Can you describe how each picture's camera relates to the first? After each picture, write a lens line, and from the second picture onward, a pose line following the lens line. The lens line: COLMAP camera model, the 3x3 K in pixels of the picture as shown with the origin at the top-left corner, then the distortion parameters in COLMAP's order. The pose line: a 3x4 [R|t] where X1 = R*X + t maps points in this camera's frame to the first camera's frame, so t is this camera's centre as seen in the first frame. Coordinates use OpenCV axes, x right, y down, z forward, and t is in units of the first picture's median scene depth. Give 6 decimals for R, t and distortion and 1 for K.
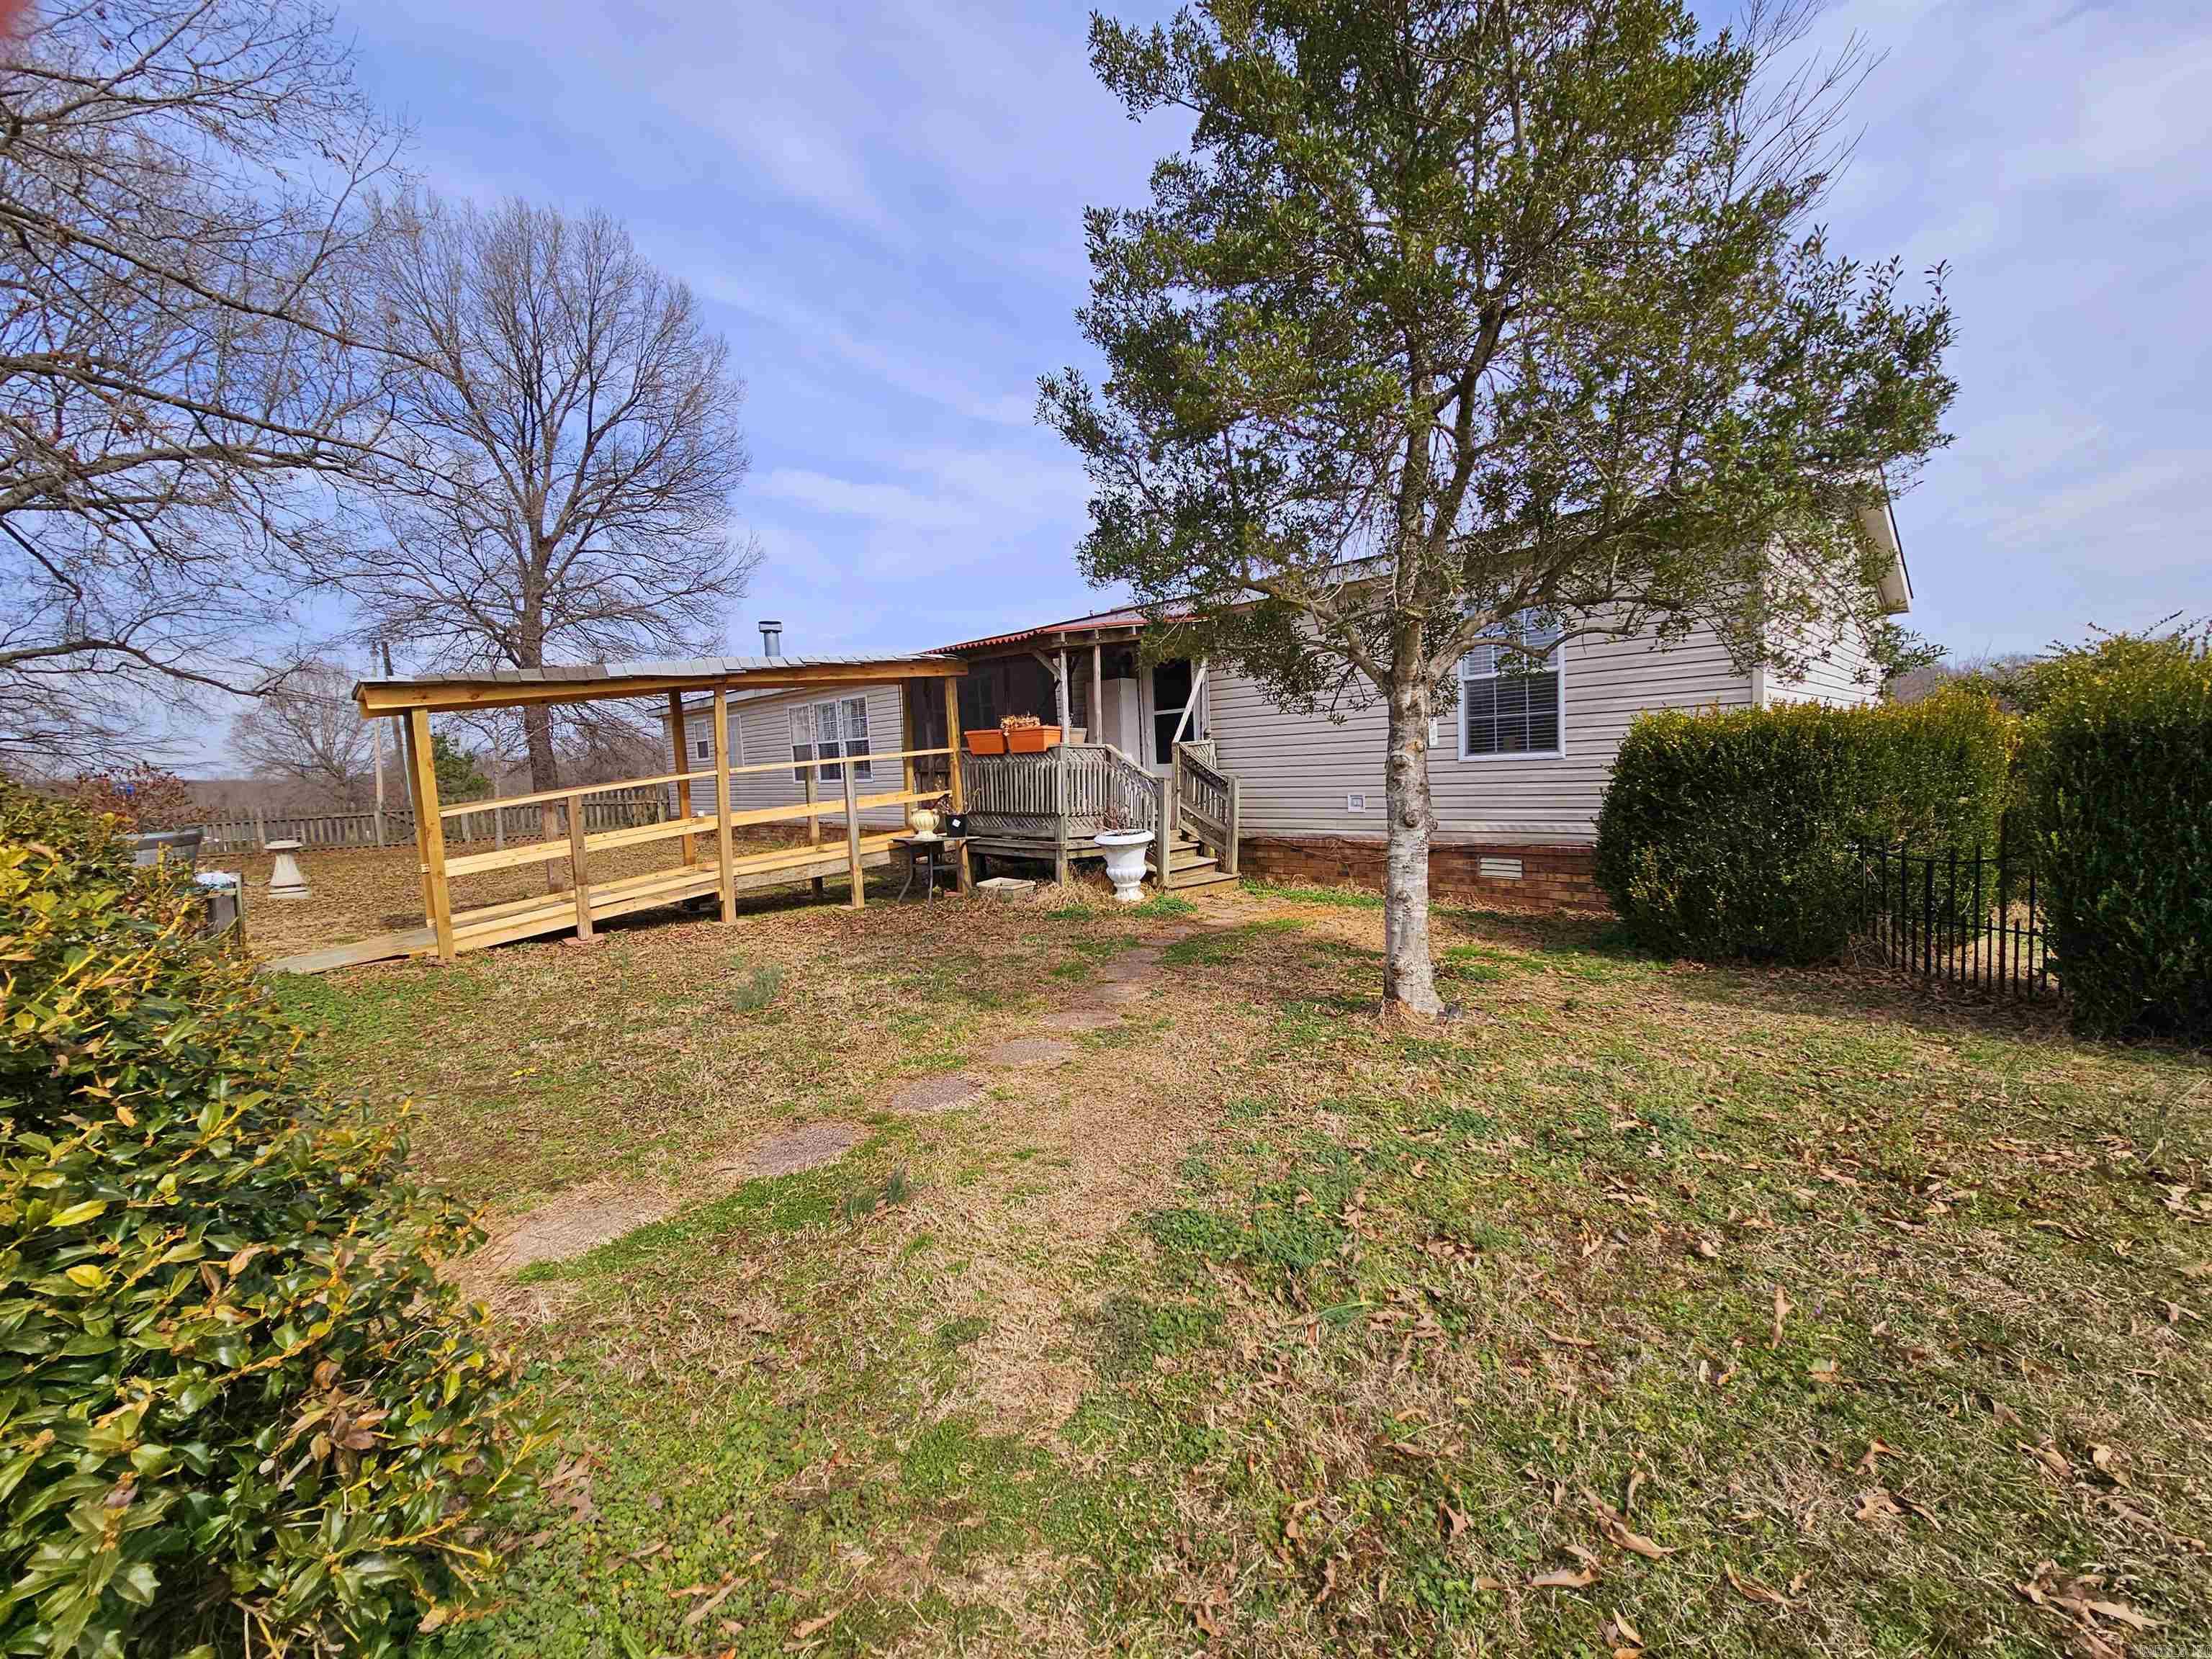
lens RADIAL K [[888.5, 0, 1106.0], [0, 888.5, 829.5], [0, 0, 1]] dist [-0.008892, 0.000271]
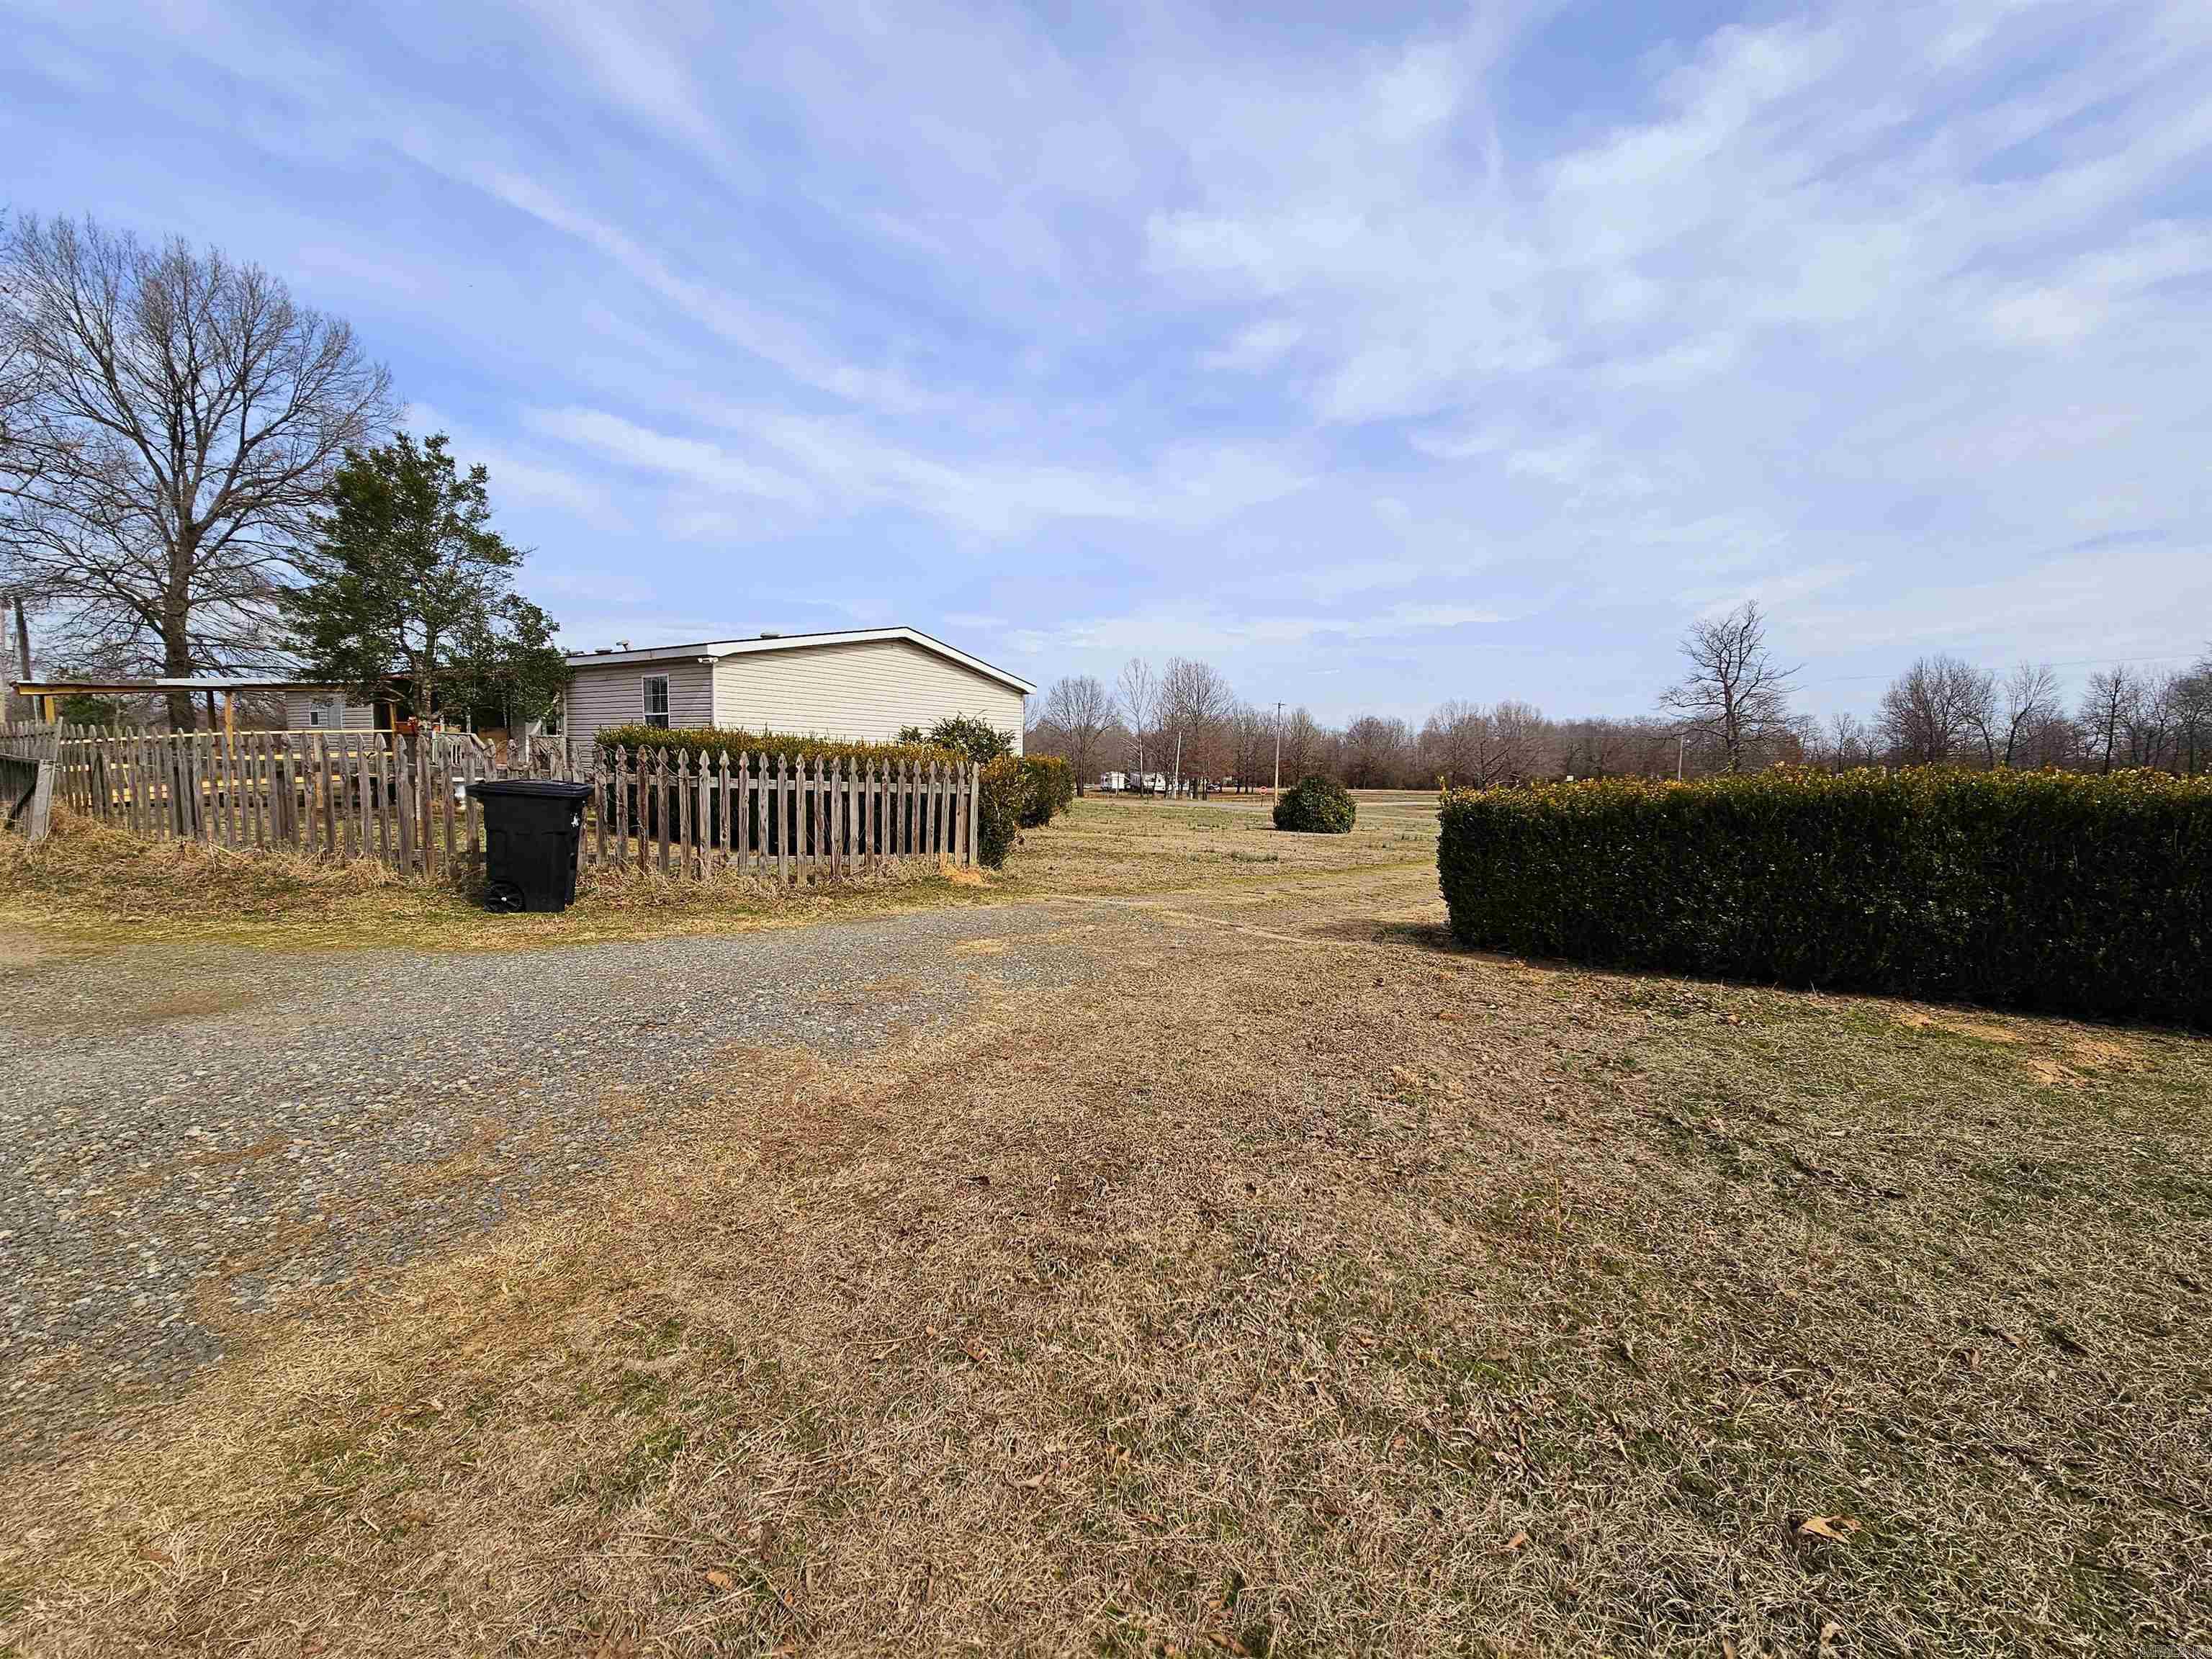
lens RADIAL K [[888.5, 0, 1106.0], [0, 888.5, 829.5], [0, 0, 1]] dist [-0.008892, 0.000271]
pose [[0.976767, 0.049977, 0.208394, 0.301211], [-0.049954, 0.998737, -0.005375, 0.011315], [-0.208399, -0.005160, 0.978030, -0.360121]]
